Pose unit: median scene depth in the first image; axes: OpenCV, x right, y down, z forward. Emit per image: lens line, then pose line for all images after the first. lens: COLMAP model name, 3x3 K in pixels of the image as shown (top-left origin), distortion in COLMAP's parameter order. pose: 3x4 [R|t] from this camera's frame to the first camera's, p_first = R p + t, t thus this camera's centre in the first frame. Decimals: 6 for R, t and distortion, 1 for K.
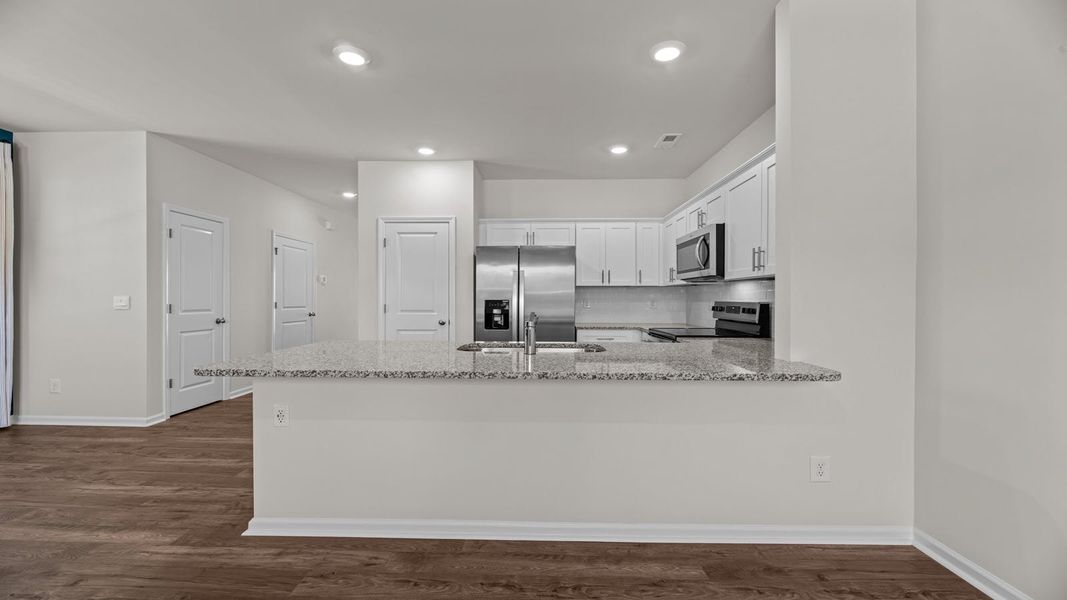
lens RADIAL K [[433.7, 0, 533.5], [0, 433.7, 300.0], [0, 0, 1]] dist [-0.000357, -0.000445]
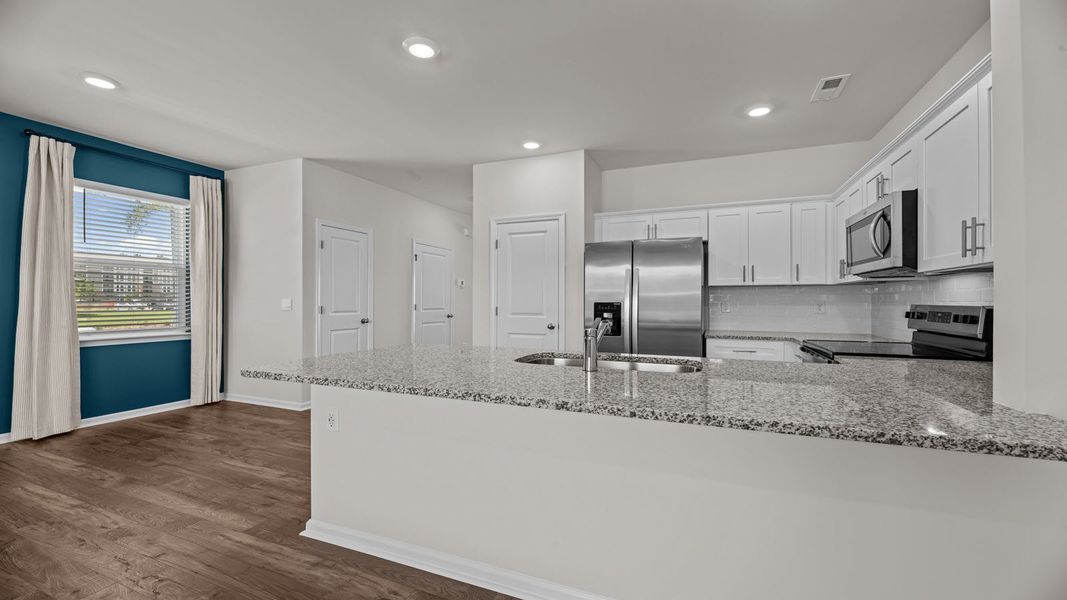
lens RADIAL K [[433.7, 0, 533.5], [0, 433.7, 300.0], [0, 0, 1]] dist [-0.000357, -0.000445]
pose [[0.932756, -0.001540, -0.360504, 0.096952], [-0.000691, 0.999981, -0.006060, 0.000292], [0.360506, 0.005902, 0.932738, 0.119567]]
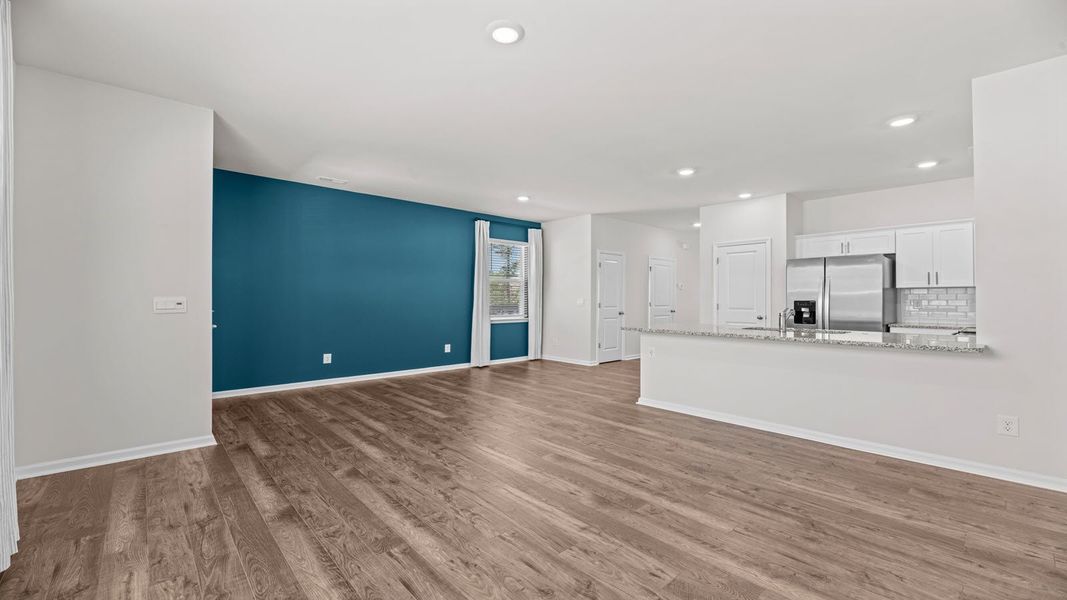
lens RADIAL K [[433.7, 0, 533.5], [0, 433.7, 300.0], [0, 0, 1]] dist [-0.000357, -0.000445]
pose [[0.695597, -0.001662, -0.718430, 0.283295], [-0.000202, 0.999997, -0.002509, 0.000980], [0.718432, 0.001890, 0.695594, -0.468032]]
